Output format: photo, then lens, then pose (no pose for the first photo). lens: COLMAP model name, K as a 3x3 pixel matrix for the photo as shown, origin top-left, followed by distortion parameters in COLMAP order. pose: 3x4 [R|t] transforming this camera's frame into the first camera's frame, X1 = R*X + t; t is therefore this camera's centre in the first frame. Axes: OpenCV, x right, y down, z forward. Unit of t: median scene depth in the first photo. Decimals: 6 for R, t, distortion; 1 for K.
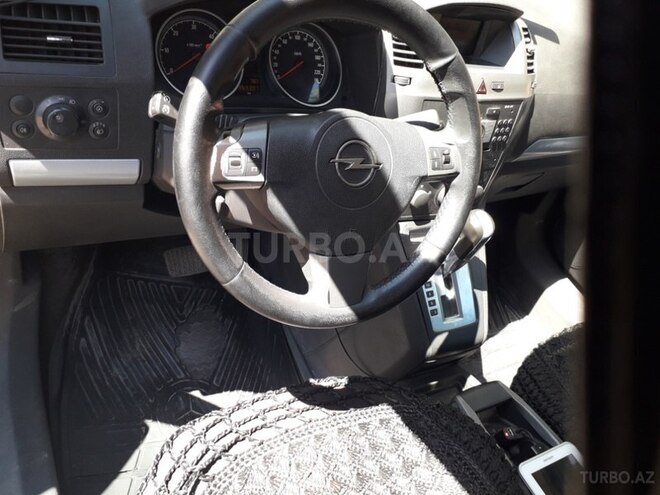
lens RADIAL K [[513.5, 0, 320.0], [0, 513.5, 249.3], [0, 0, 1]] dist [0.082783, -0.231687]
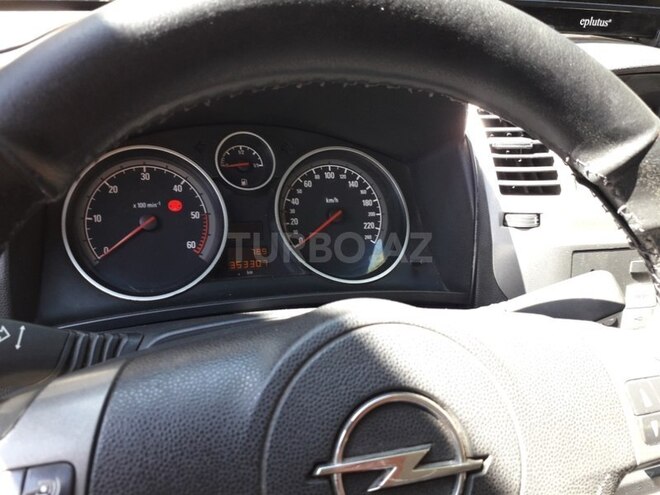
lens RADIAL K [[546.5, 0, 341.4], [0, 546.5, 245.3], [0, 0, 1]] dist [0.044679, -0.119840]
pose [[0.977918, -0.107415, -0.179270, 0.082355], [0.045642, 0.946868, -0.318367, -0.145315], [0.203943, 0.303155, 0.930862, 0.486638]]
